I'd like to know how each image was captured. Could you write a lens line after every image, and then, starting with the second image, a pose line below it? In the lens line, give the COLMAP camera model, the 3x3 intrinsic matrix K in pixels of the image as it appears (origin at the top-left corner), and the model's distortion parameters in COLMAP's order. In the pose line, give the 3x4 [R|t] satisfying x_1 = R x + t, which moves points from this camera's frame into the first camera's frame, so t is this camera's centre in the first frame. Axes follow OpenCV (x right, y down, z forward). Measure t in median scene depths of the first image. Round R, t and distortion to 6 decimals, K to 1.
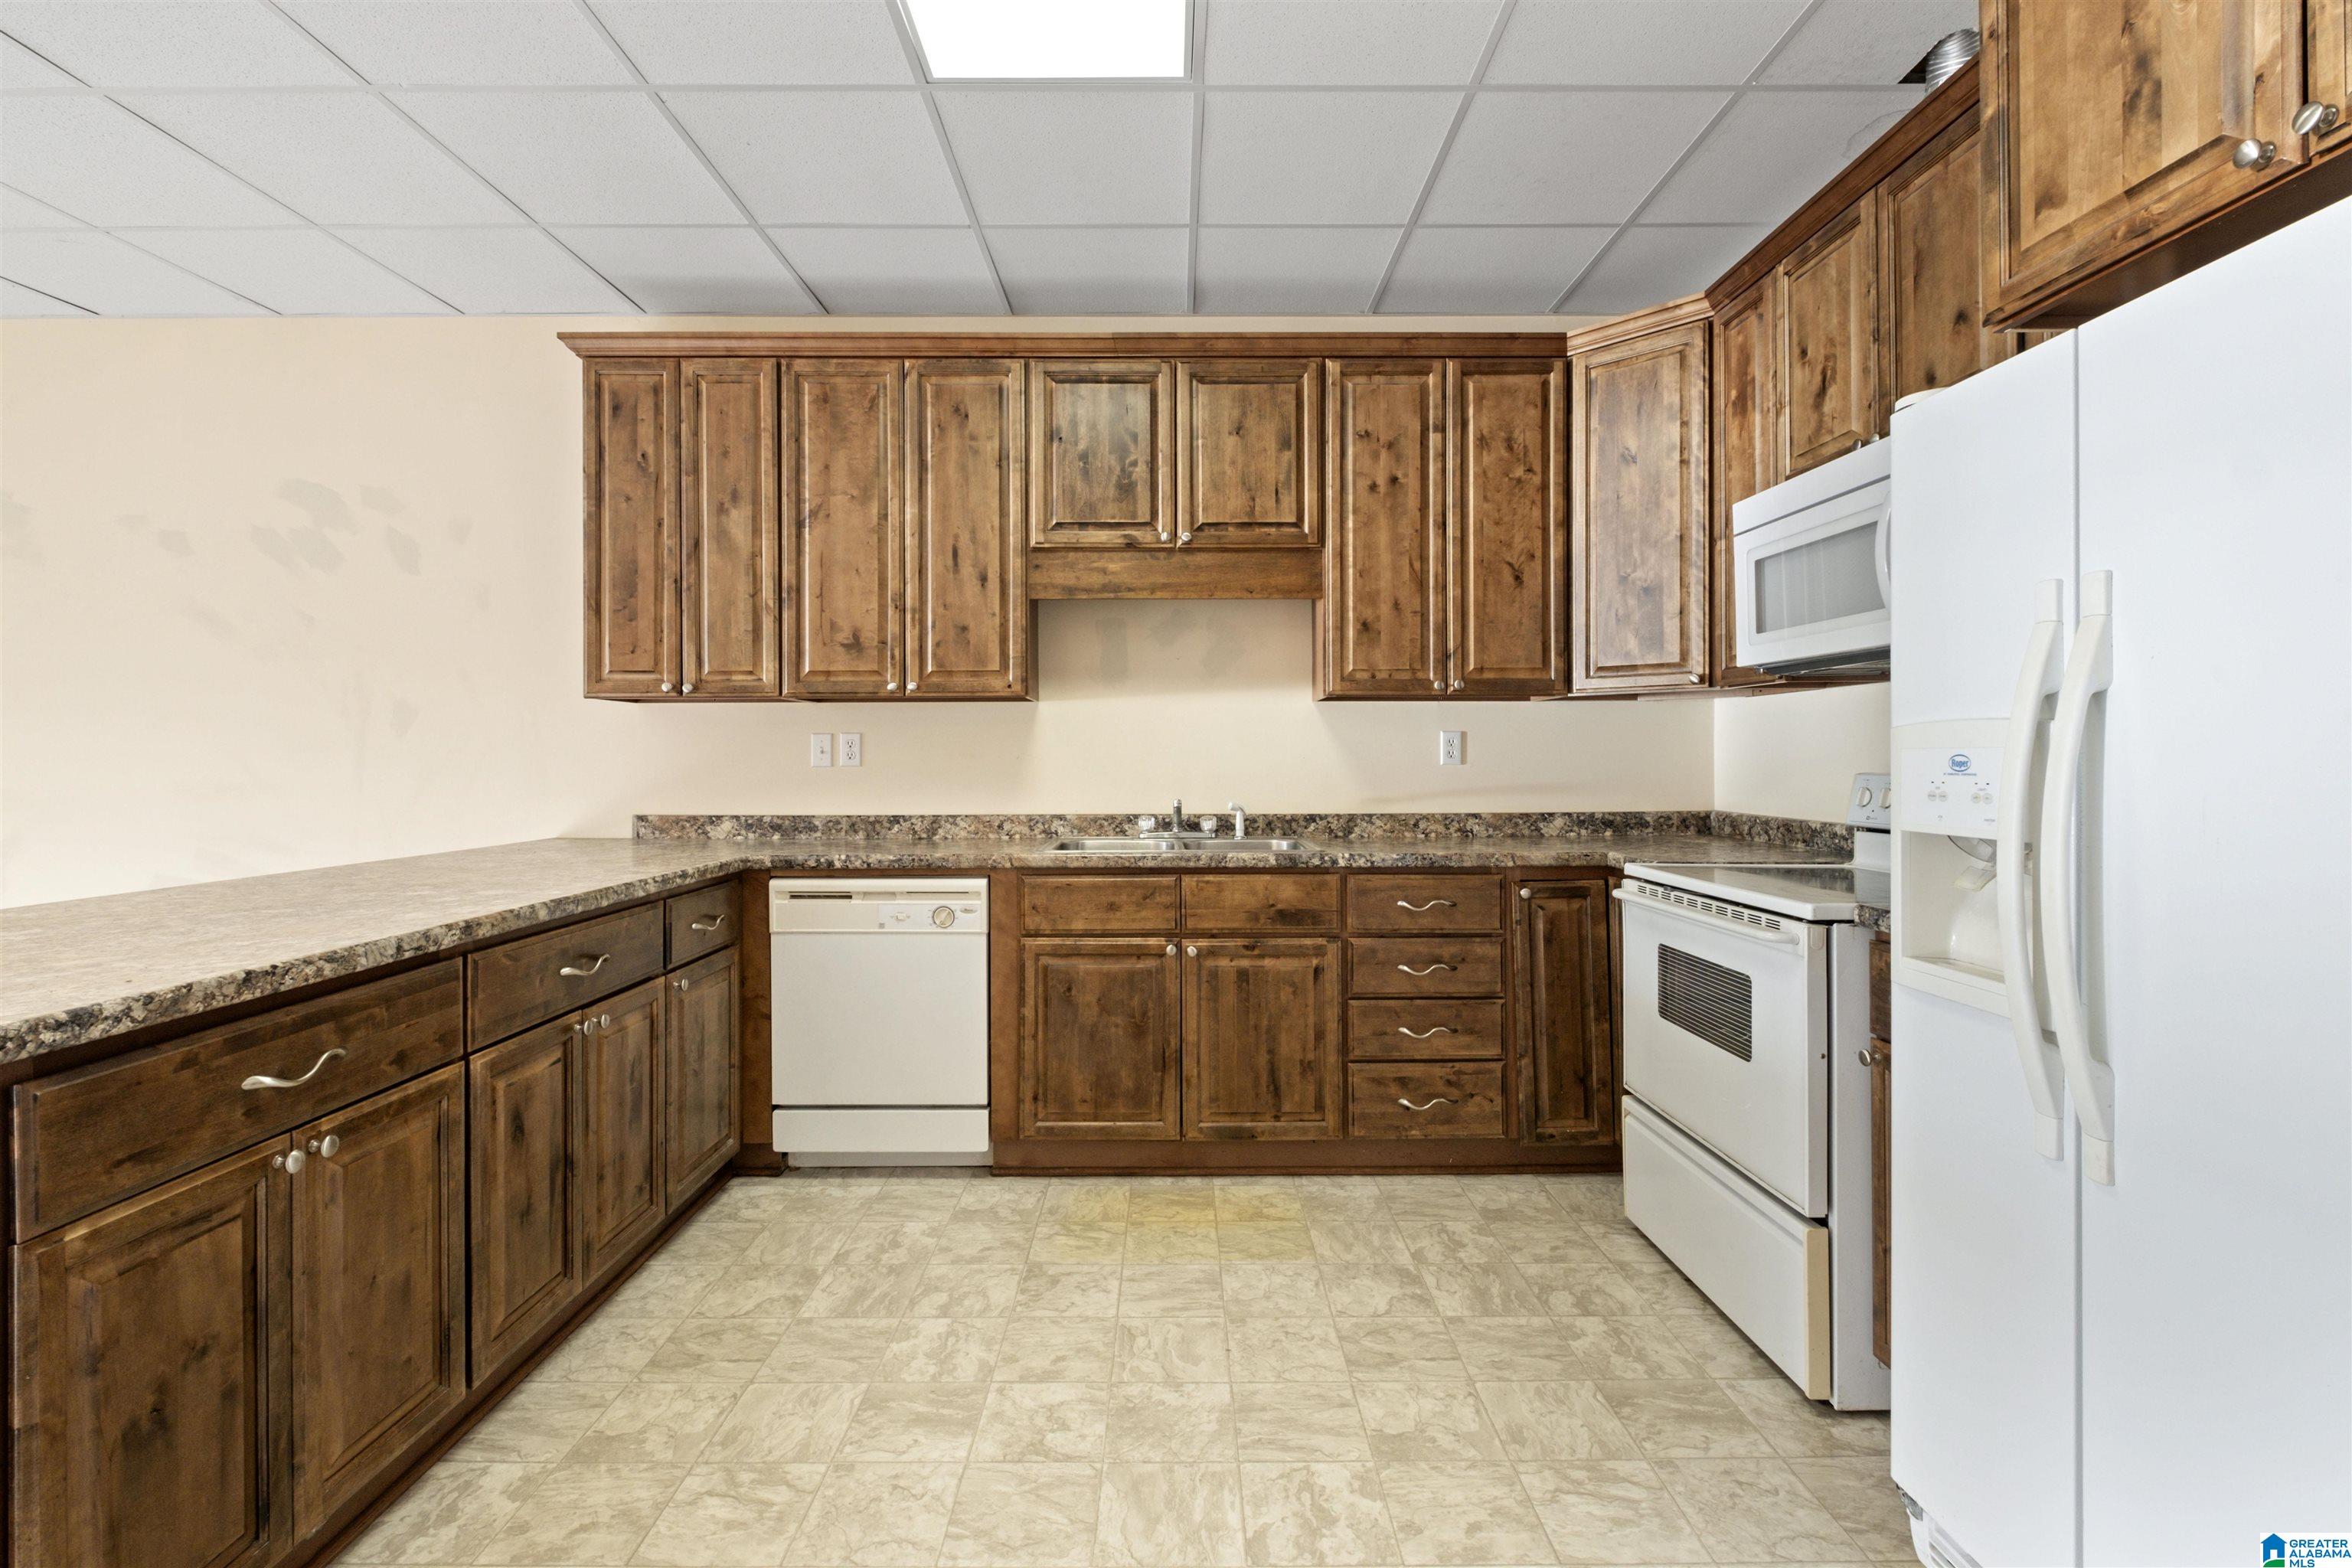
lens RADIAL K [[1059.7, 0, 1177.0], [0, 1059.7, 758.5], [0, 0, 1]] dist [-0.003525, -0.000620]
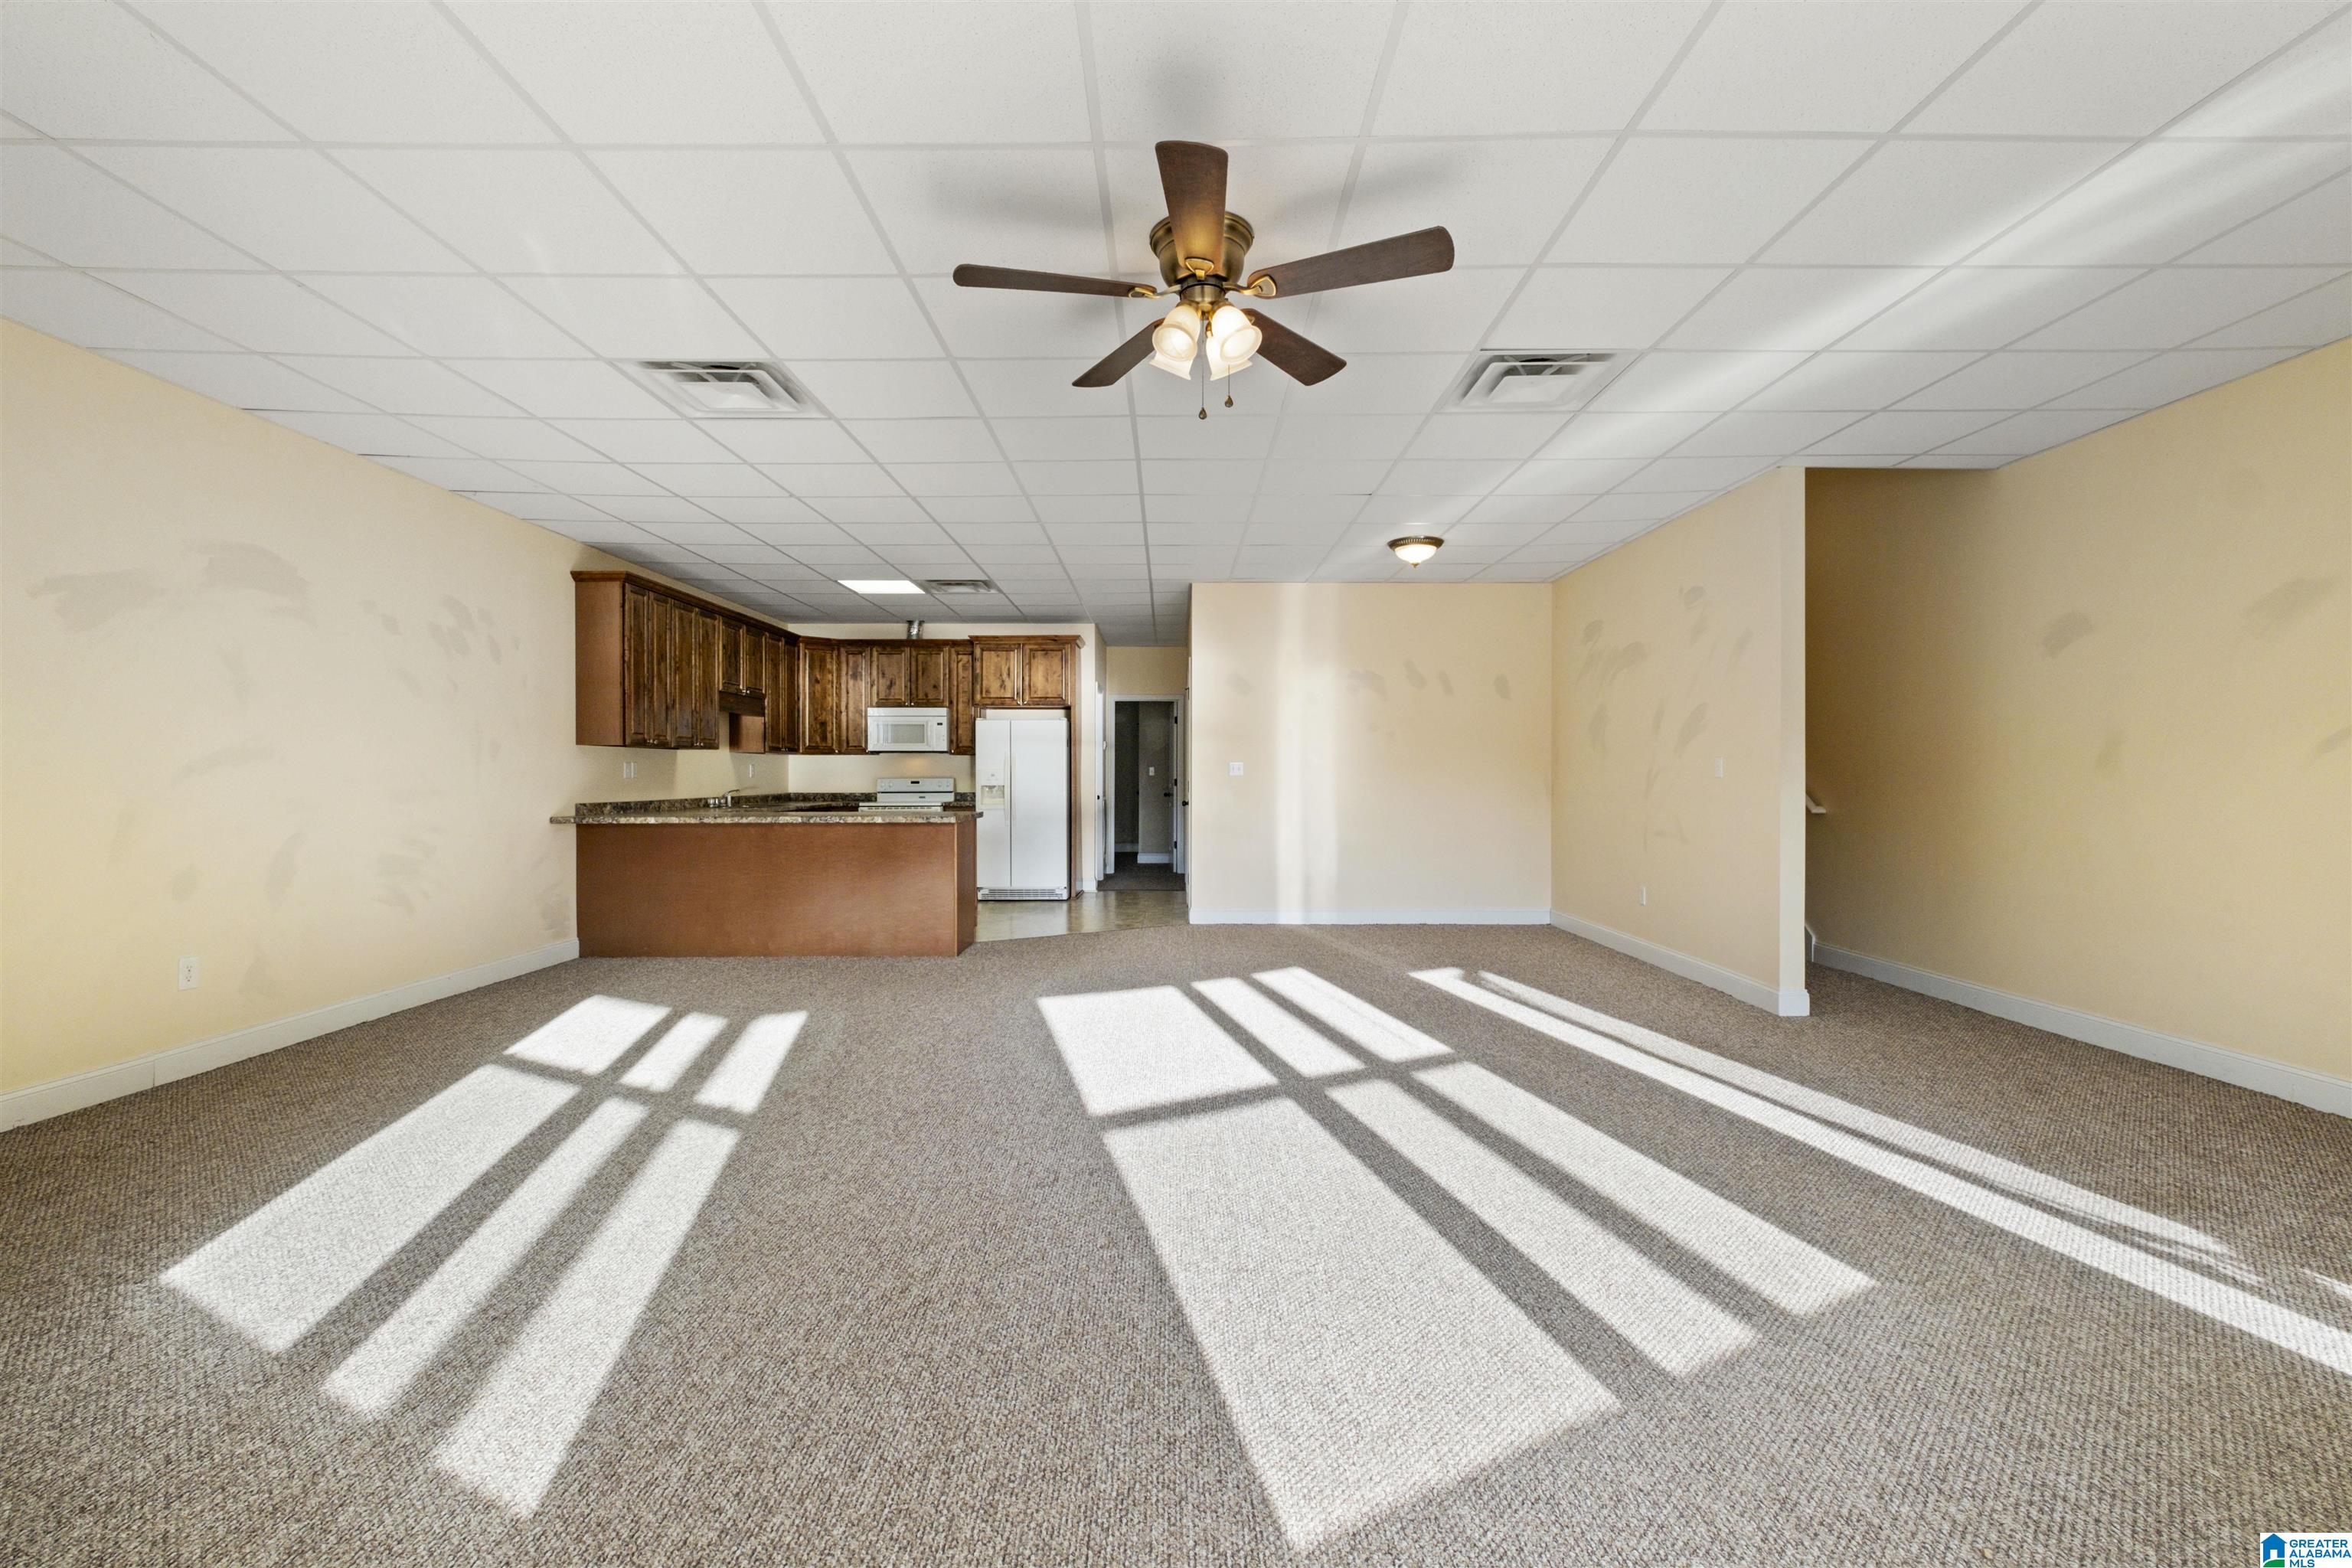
lens RADIAL K [[1059.7, 0, 1177.0], [0, 1059.7, 758.5], [0, 0, 1]] dist [-0.003525, -0.000620]
pose [[0.001501, 0.018461, 0.999828, -2.652090], [0.008520, 0.999793, -0.018473, 0.018998], [-0.999963, 0.008547, 0.001343, -0.096246]]
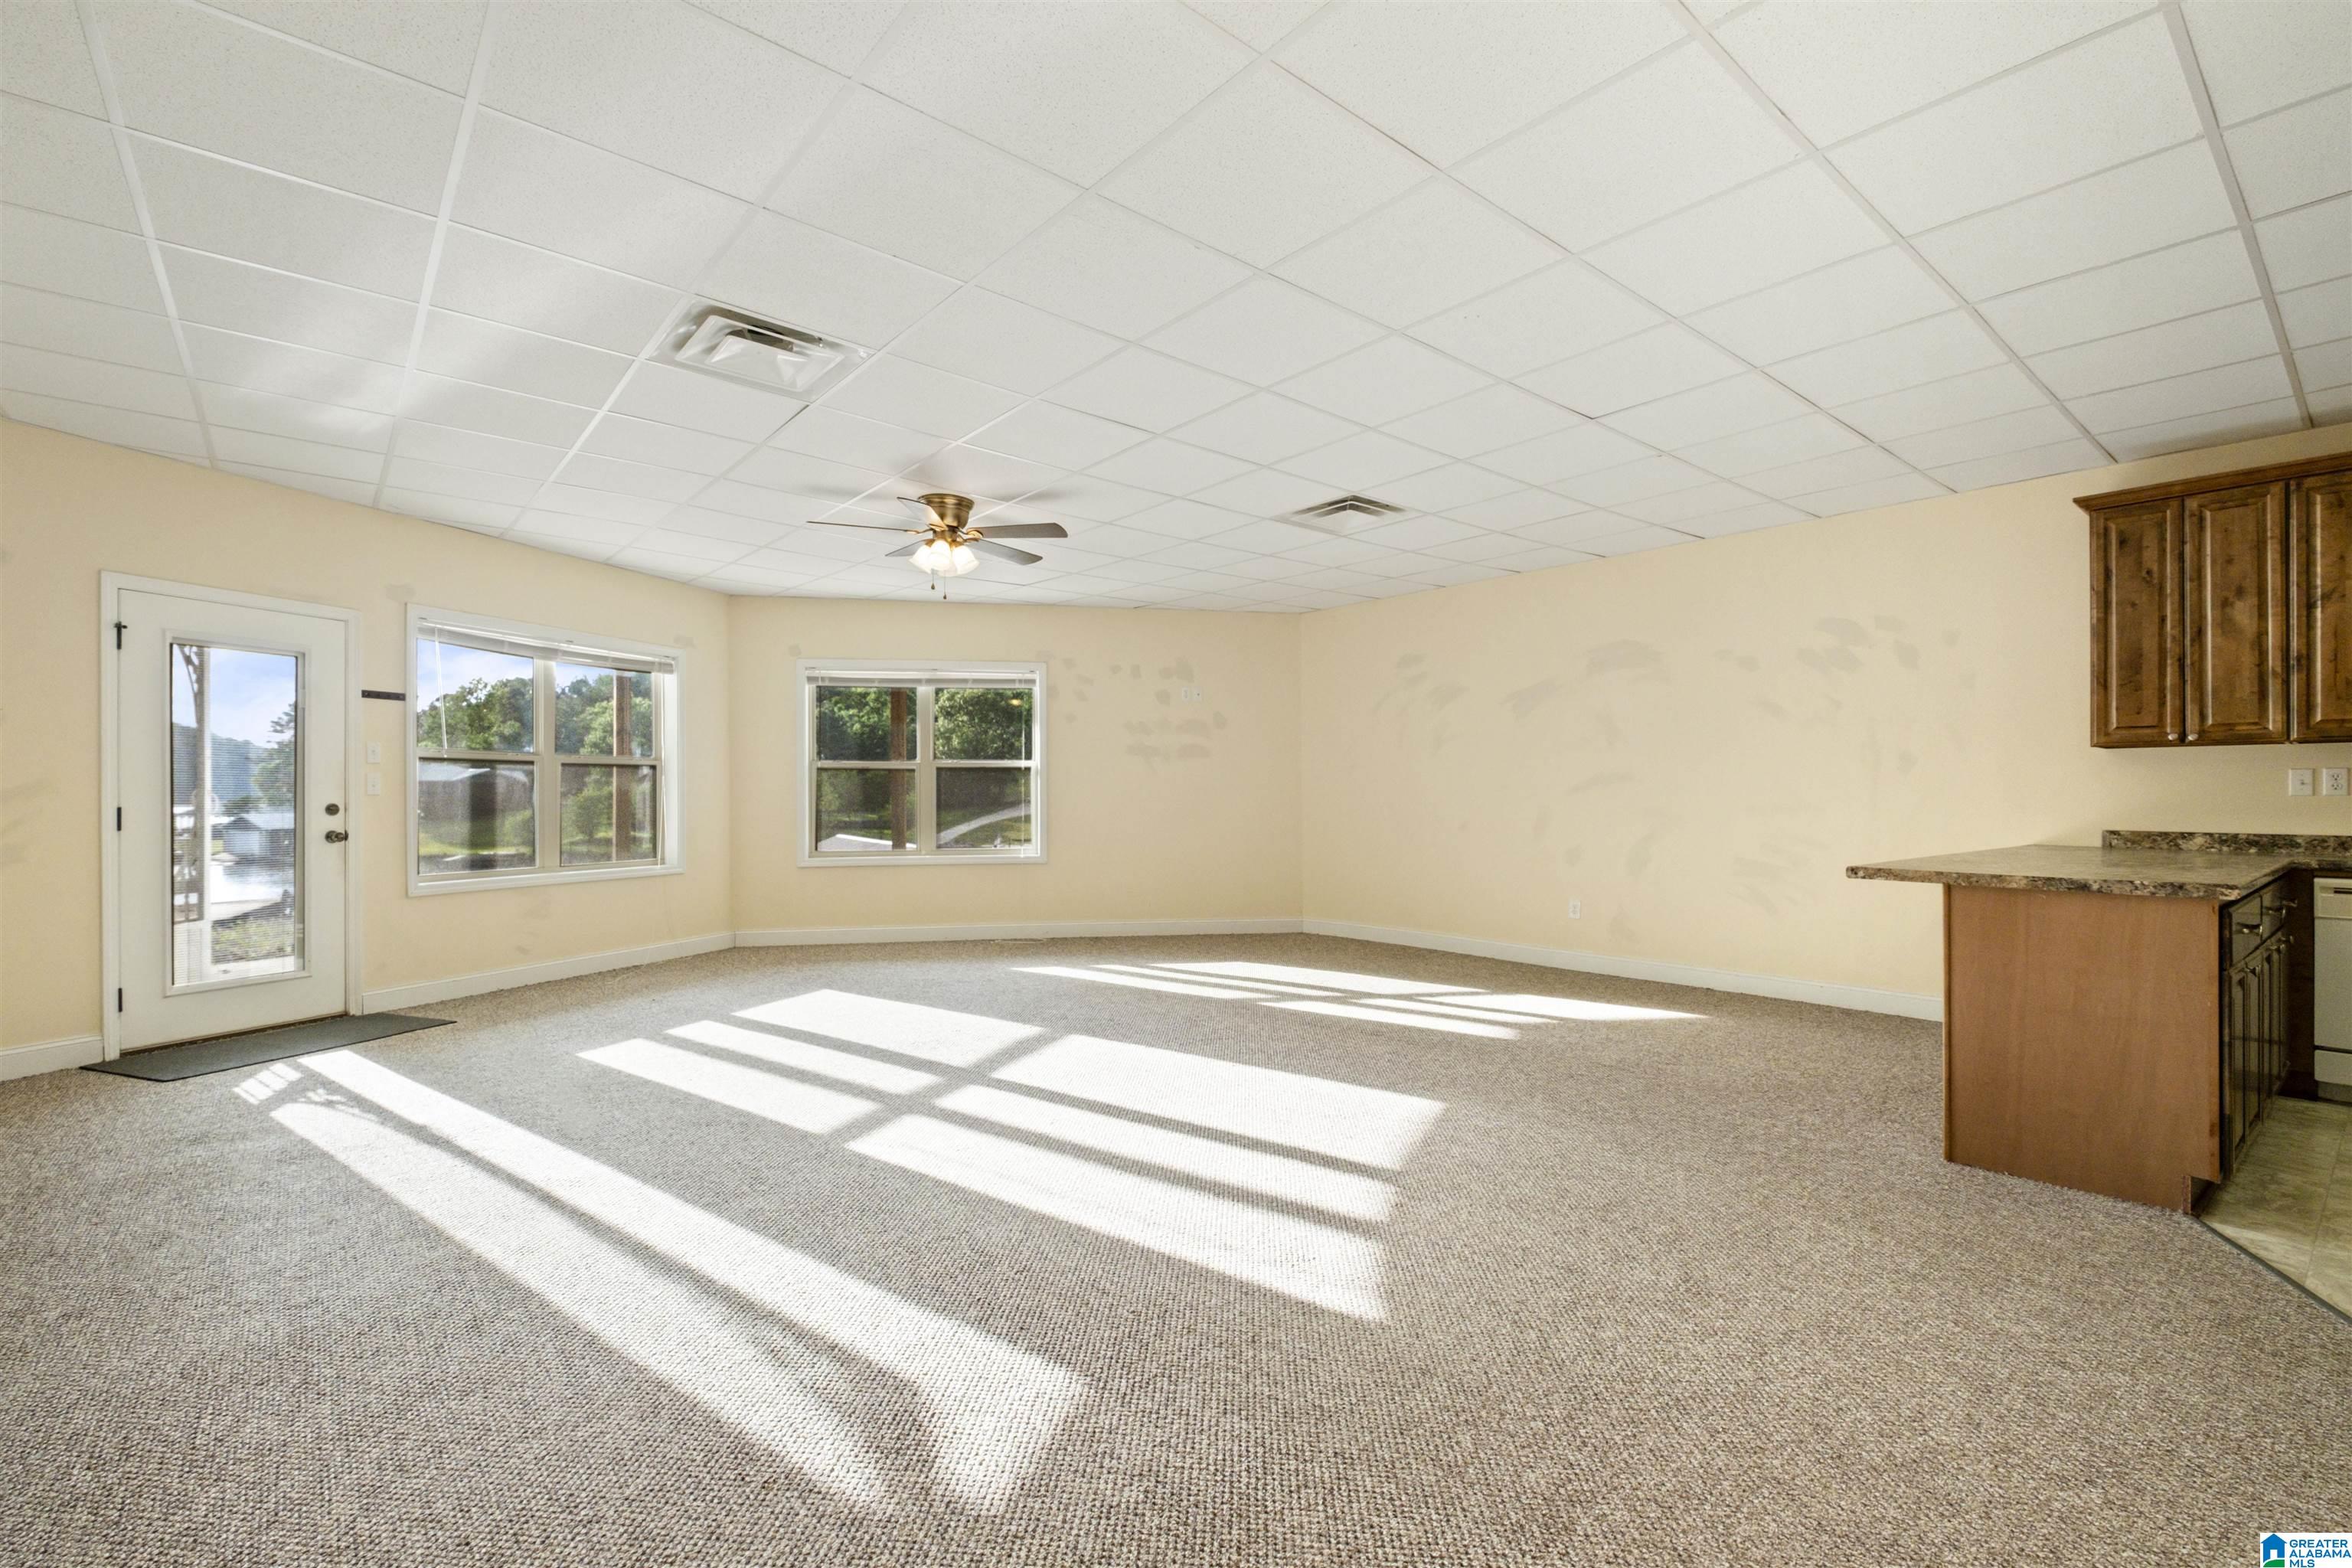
lens RADIAL K [[1047.6, 0, 1176.0], [0, 1047.6, 784.0], [0, 0, 1]] dist [-0.000562, -0.000388]
pose [[0.634987, -0.004920, -0.772508, -0.251103], [-0.008690, 0.999871, -0.013511, 0.024281], [0.772474, 0.015293, 0.634862, -0.869815]]
